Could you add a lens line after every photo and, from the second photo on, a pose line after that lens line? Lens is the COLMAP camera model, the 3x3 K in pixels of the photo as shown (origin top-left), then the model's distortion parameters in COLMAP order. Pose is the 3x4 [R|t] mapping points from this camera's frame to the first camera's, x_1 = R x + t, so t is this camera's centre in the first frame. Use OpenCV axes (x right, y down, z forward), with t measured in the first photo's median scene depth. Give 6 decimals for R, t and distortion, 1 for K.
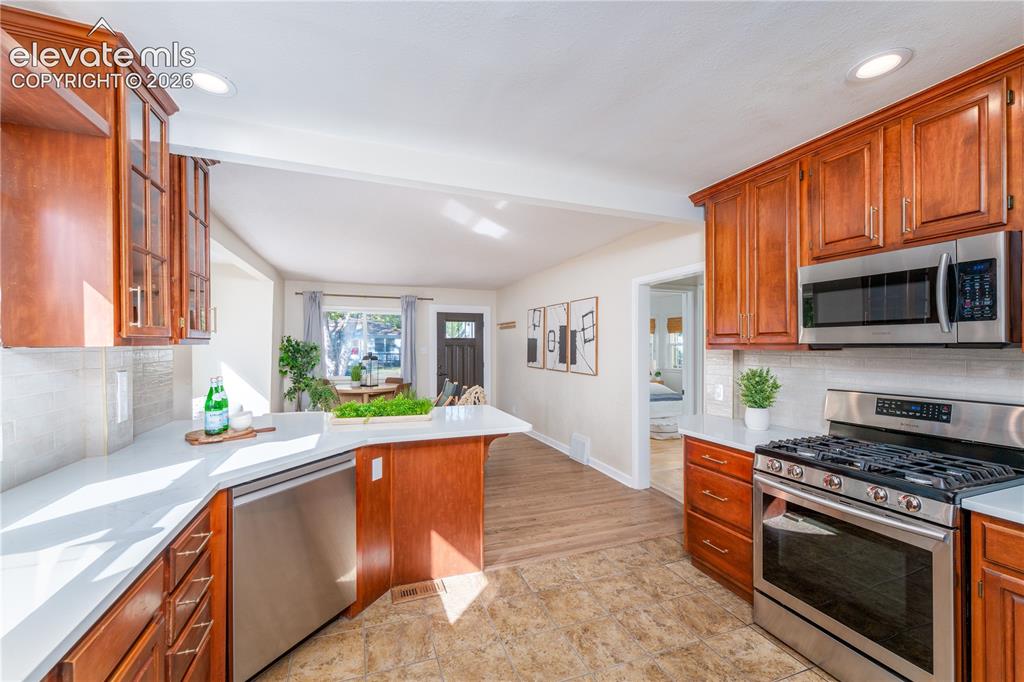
lens RADIAL K [[414.1, 0, 509.9], [0, 414.1, 346.5], [0, 0, 1]] dist [0.000806, 0.000049]
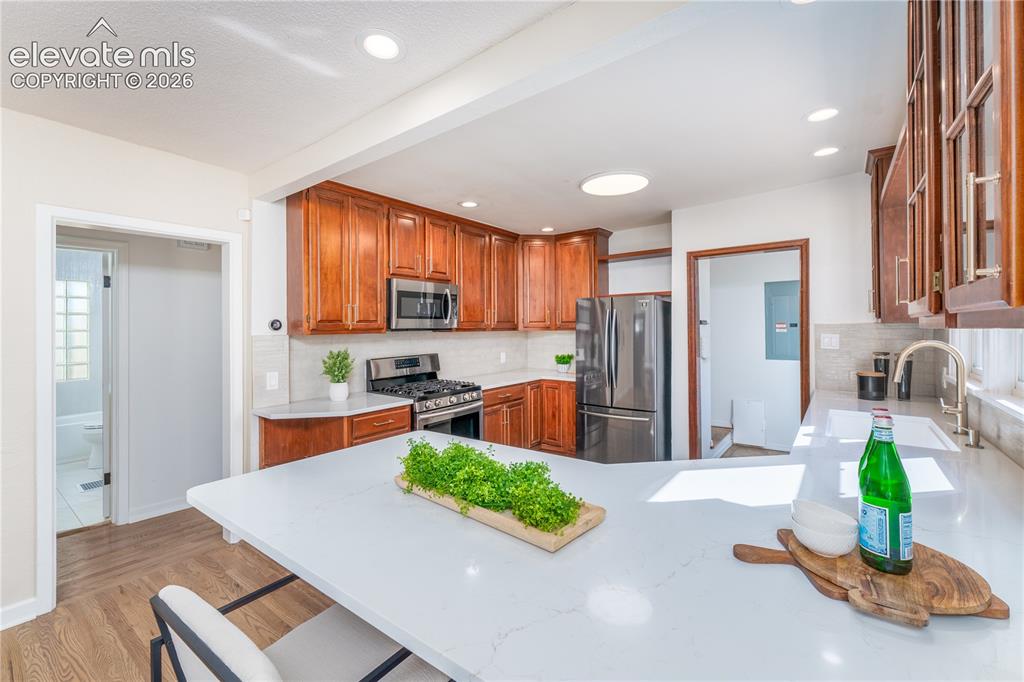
lens RADIAL K [[430.7, 0, 511.1], [0, 430.7, 323.5], [0, 0, 1]] dist [0.000570, 0.000032]
pose [[-0.532132, 0.010973, 0.846591, -0.801918], [0.010000, 0.999928, -0.006674, -0.010469], [-0.846603, 0.004915, -0.532203, 1.370741]]
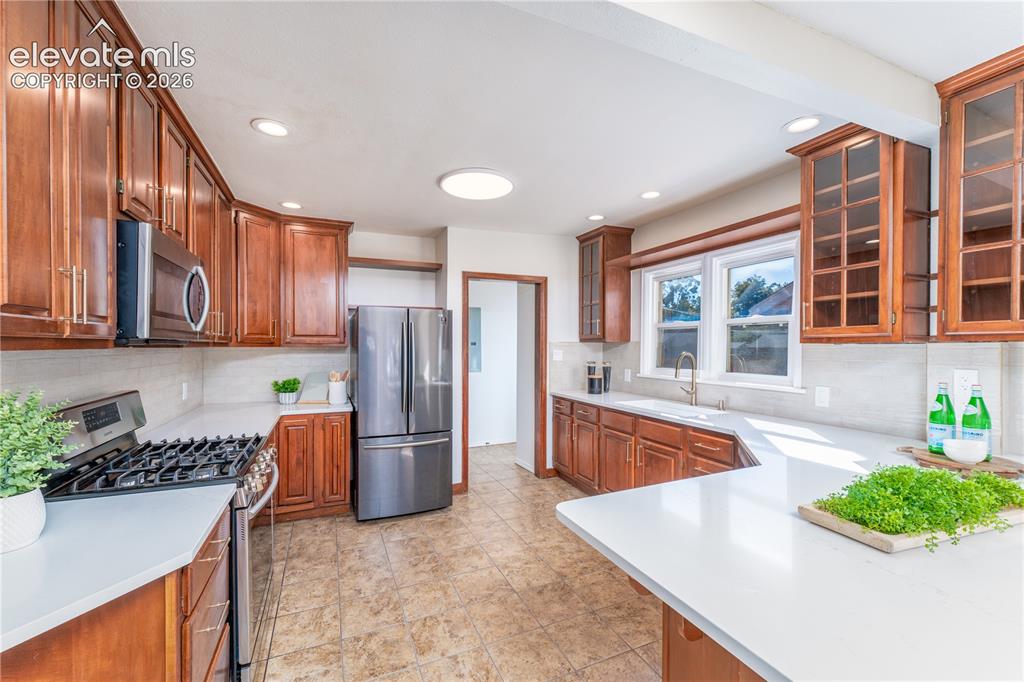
lens RADIAL K [[414.1, 0, 509.9], [0, 414.1, 346.5], [0, 0, 1]] dist [0.000806, 0.000049]
pose [[-0.998642, -0.000834, -0.052084, 0.138504], [-0.001142, 0.999982, 0.005883, -0.000270], [0.052078, 0.005934, -0.998625, 1.568956]]
